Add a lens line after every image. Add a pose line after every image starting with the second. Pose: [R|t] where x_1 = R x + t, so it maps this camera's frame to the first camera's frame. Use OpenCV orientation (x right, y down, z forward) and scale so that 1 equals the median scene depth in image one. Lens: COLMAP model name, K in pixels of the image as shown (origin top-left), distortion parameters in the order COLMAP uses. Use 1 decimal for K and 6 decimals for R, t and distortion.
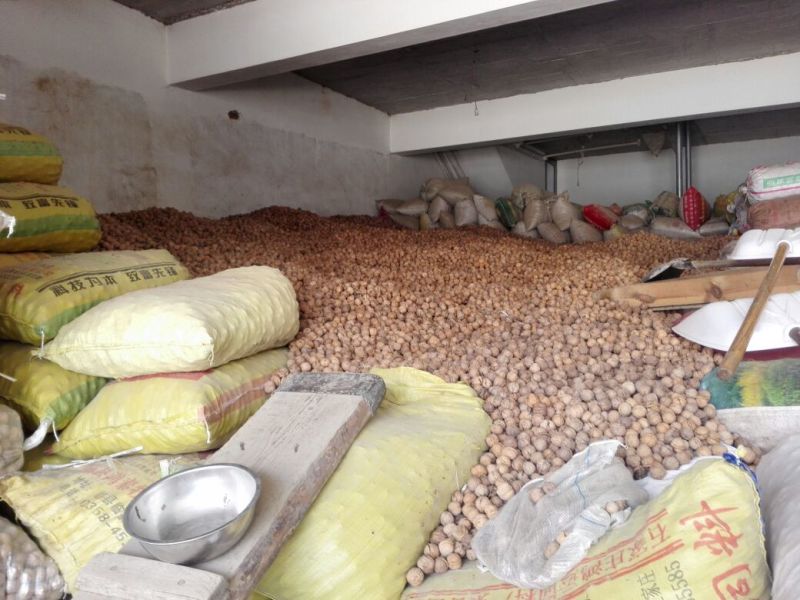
lens RADIAL K [[682.5, 0, 406.4], [0, 682.5, 306.9], [0, 0, 1]] dist [0.073675, -0.133505]
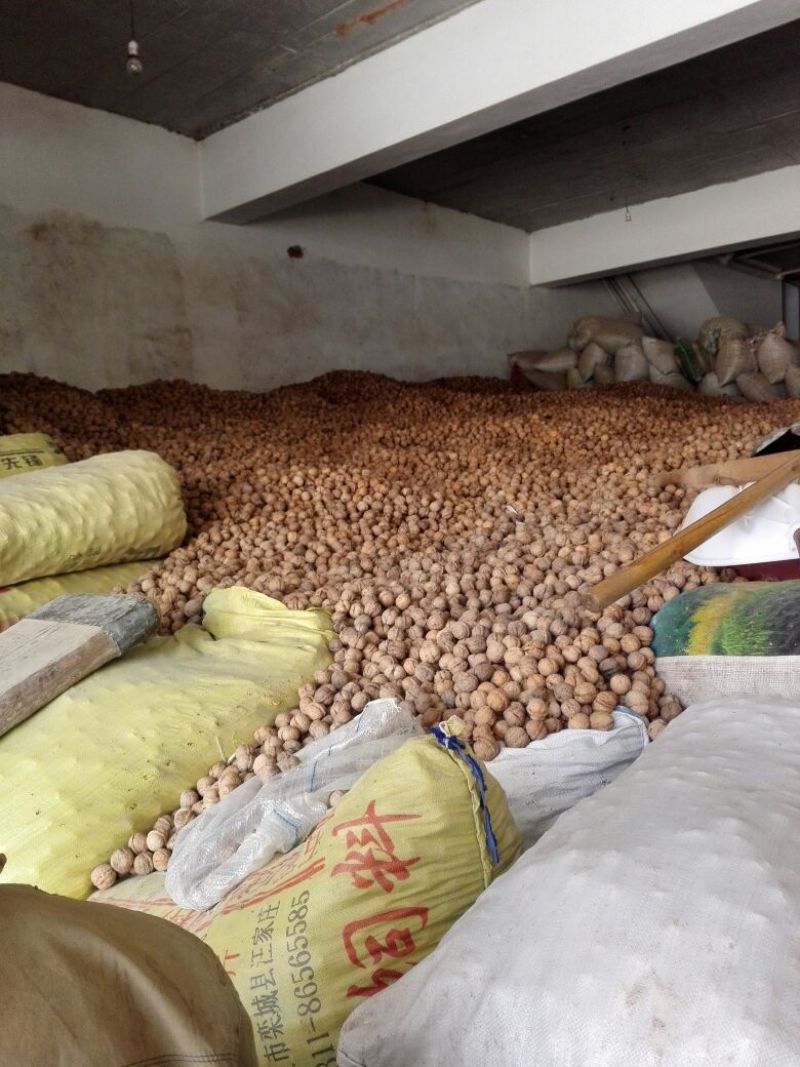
lens RADIAL K [[910.2, 0, 357.1], [0, 910.2, 548.4], [0, 0, 1]] dist [0.073675, -0.133505]
pose [[0.967002, -0.002134, -0.254761, 0.235103], [0.014914, 0.998724, 0.048245, 0.002278], [0.254333, -0.050452, 0.965800, 0.070126]]
